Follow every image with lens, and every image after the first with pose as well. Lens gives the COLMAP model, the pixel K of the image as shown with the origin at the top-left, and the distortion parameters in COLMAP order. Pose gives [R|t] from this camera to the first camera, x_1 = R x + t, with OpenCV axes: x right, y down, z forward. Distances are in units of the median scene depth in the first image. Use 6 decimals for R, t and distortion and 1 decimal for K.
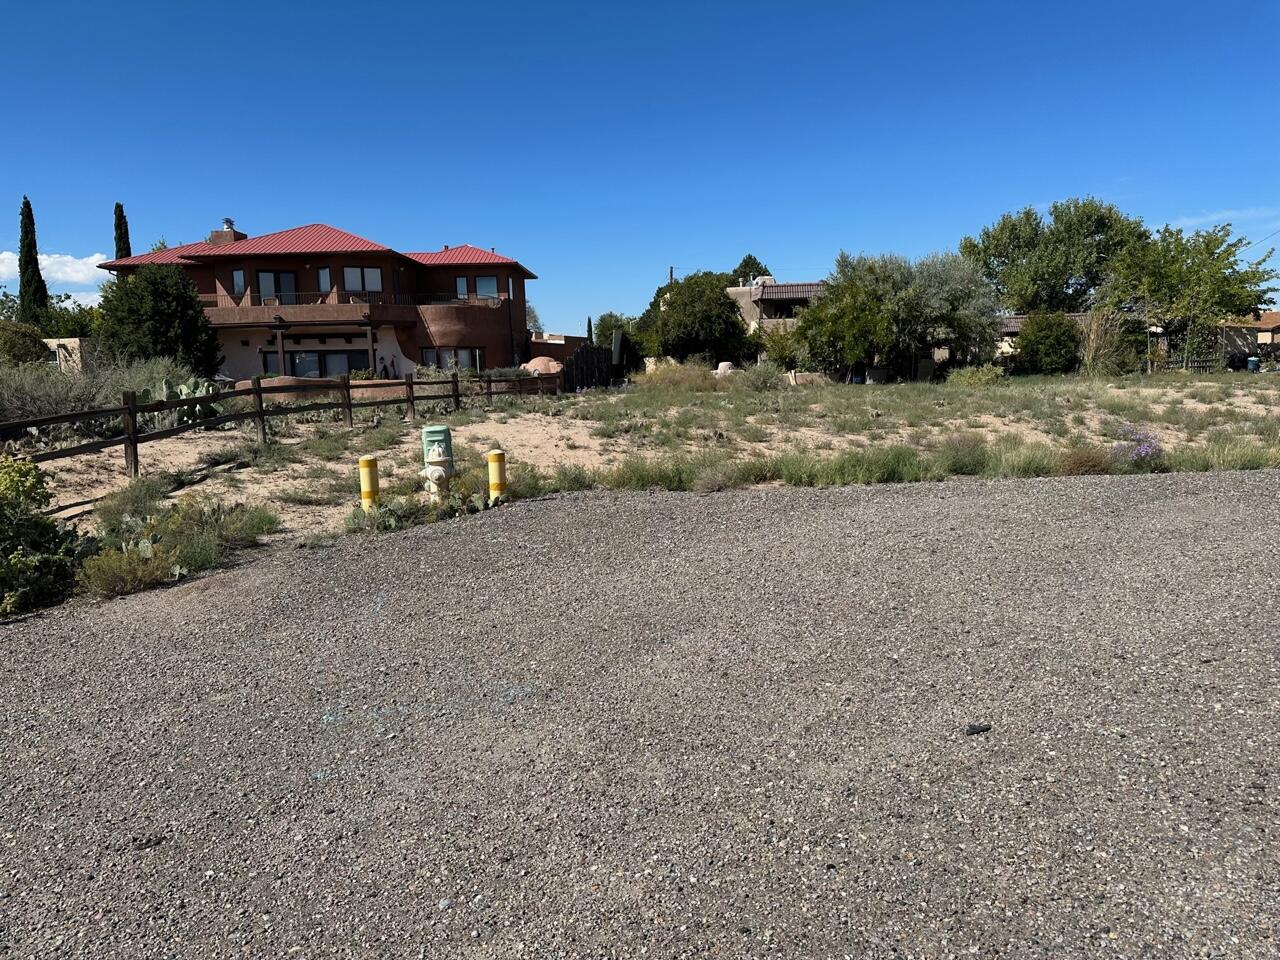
lens RADIAL K [[886.5, 0, 647.7], [0, 886.5, 479.6], [0, 0, 1]] dist [0.148683, -0.256342]
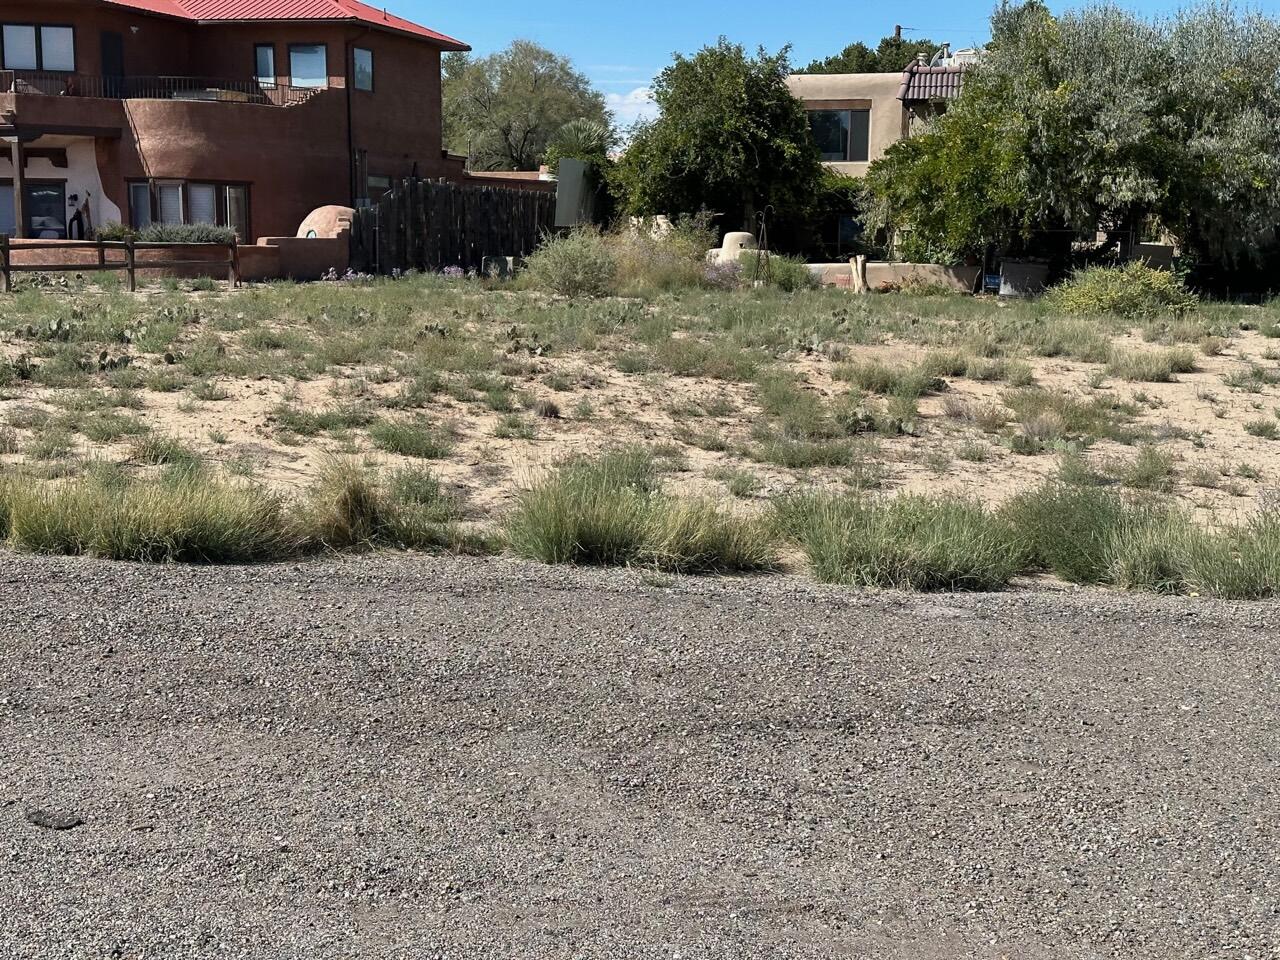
lens RADIAL K [[1755.7, 0, 639.8], [0, 1755.7, 453.6], [0, 0, 1]] dist [0.213777, -0.425930]
pose [[0.953946, 0.078377, -0.289559, 0.433279], [-0.077408, 0.996889, 0.014819, -0.032380], [0.289820, 0.008278, 0.957045, 0.111753]]
